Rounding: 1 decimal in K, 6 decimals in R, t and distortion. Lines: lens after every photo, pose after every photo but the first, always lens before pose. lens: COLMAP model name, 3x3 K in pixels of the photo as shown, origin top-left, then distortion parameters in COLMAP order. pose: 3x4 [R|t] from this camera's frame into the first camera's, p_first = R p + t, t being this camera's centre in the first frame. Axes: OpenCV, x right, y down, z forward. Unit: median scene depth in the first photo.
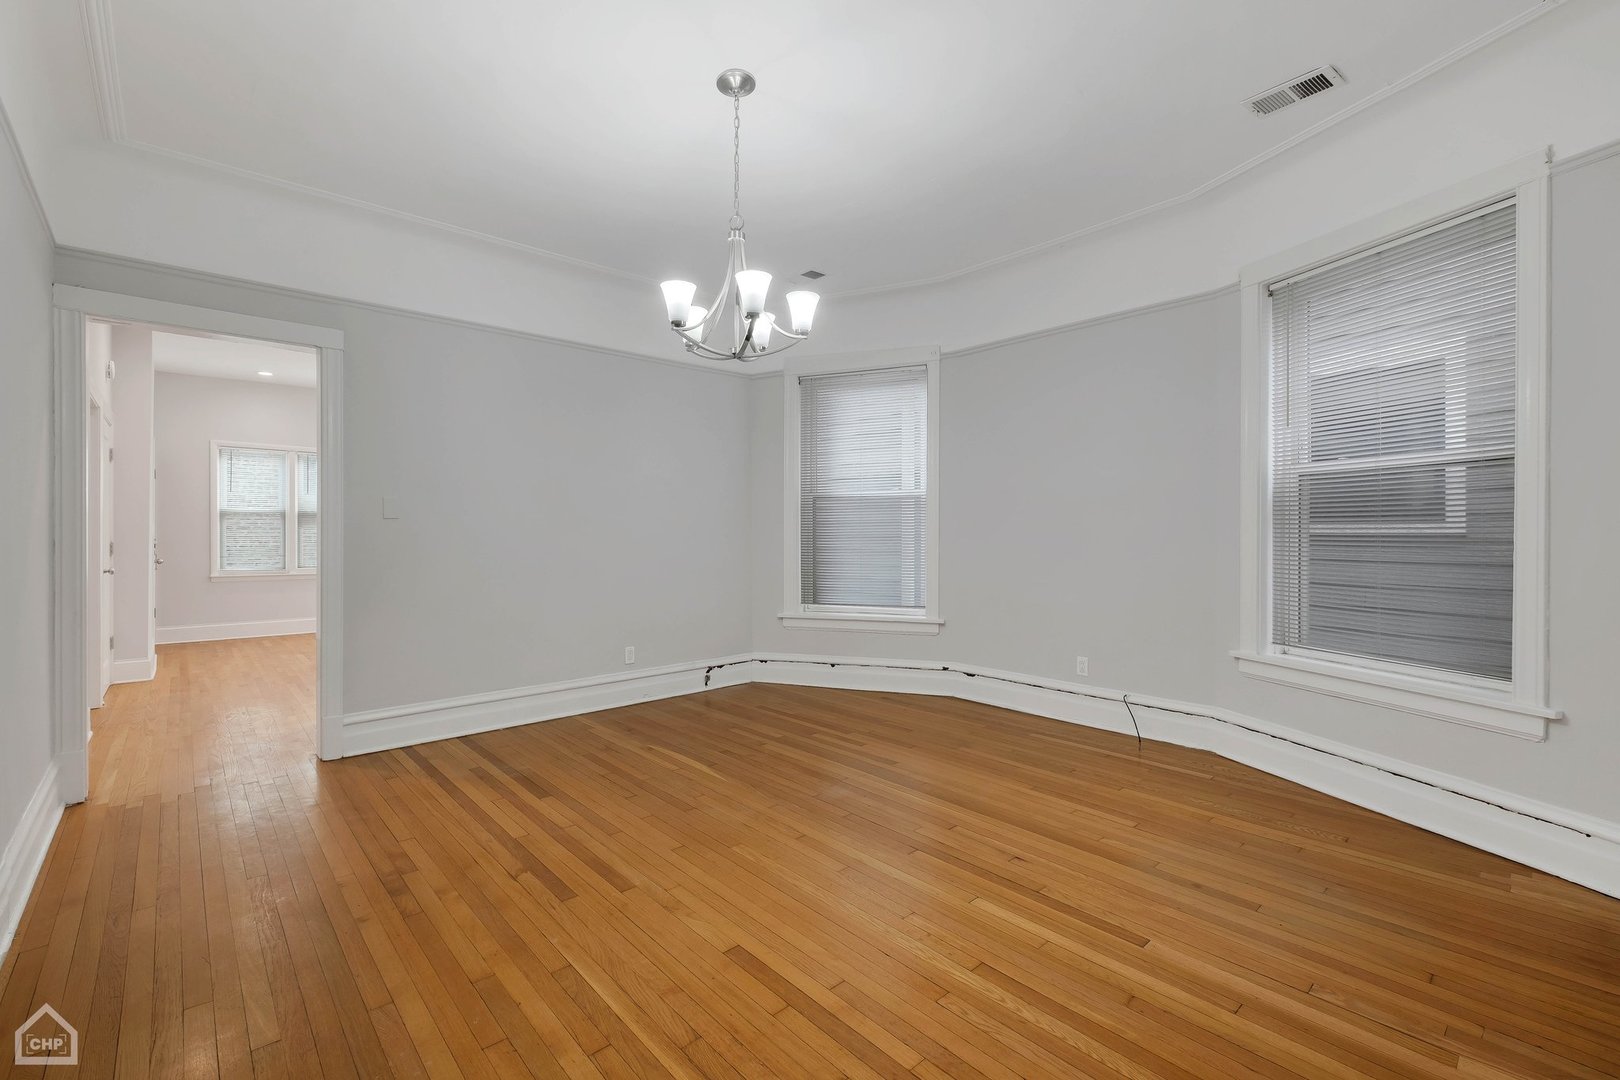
lens RADIAL K [[705.9, 0, 802.8], [0, 705.9, 531.9], [0, 0, 1]] dist [0.000604, -0.000281]
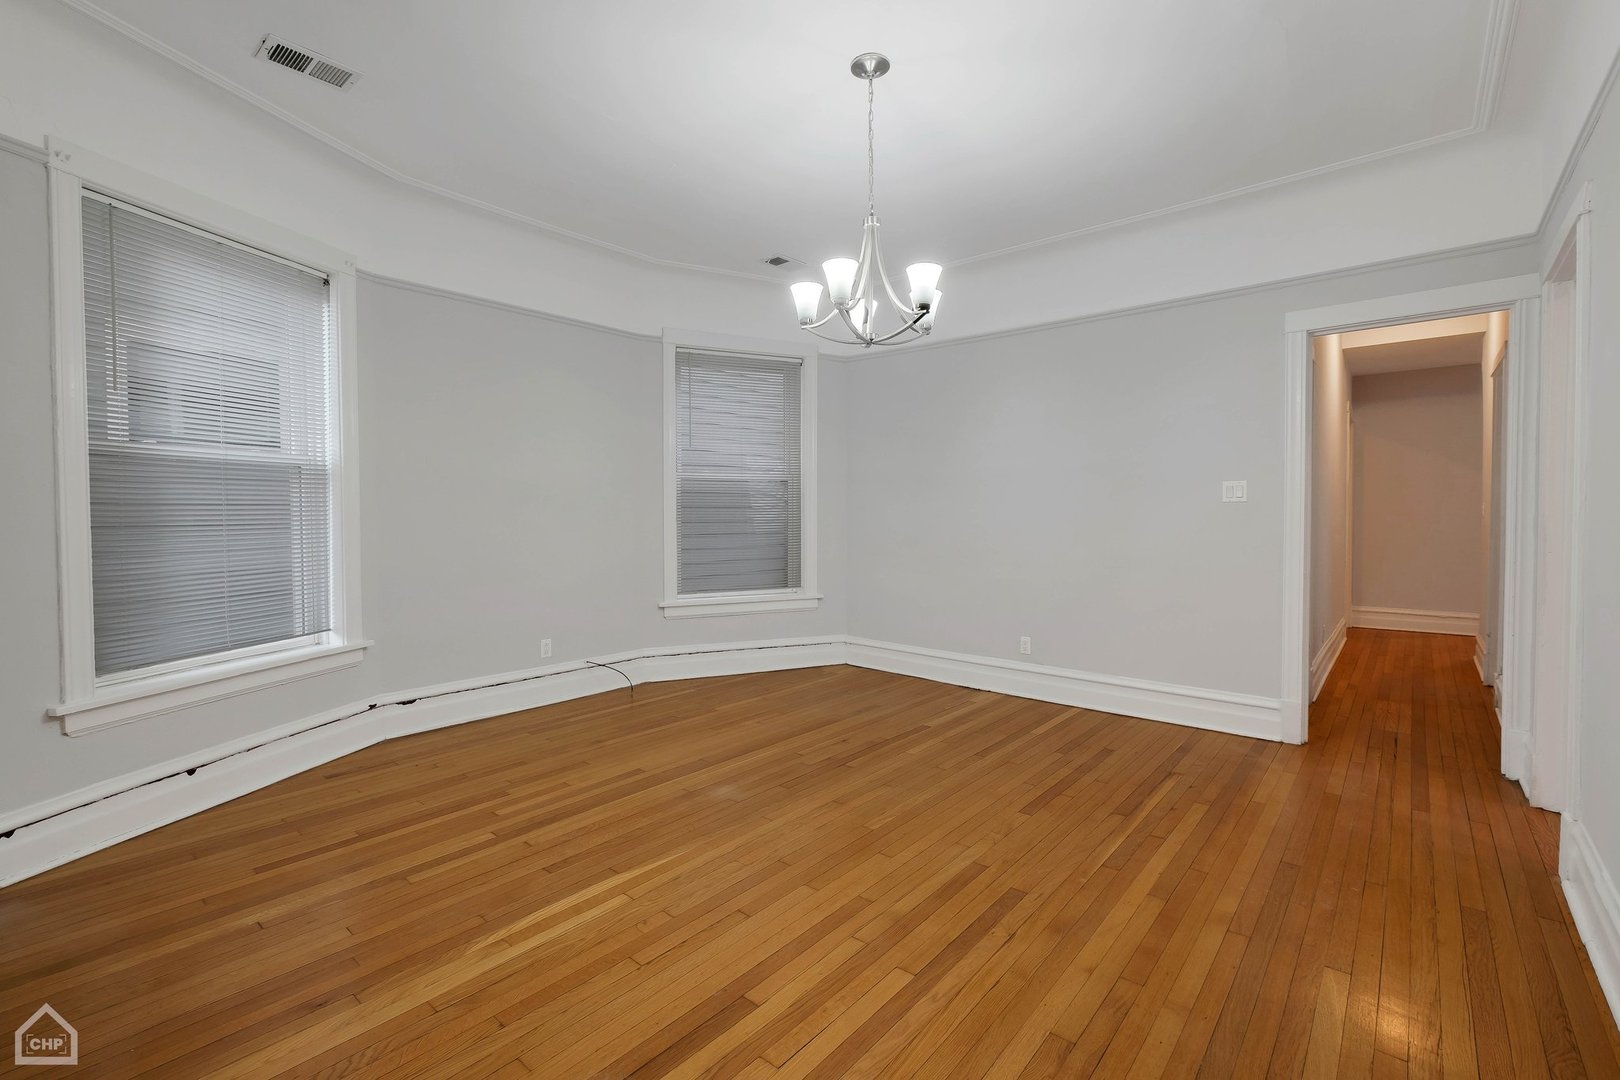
lens RADIAL K [[695.1, 0, 809.5], [0, 695.1, 528.8], [0, 0, 1]] dist [-0.000036, -0.000093]
pose [[-0.122676, -0.019904, 0.992247, -0.810471], [0.005762, 0.999768, 0.020767, -0.004023], [-0.992430, 0.008265, -0.122533, 0.914585]]
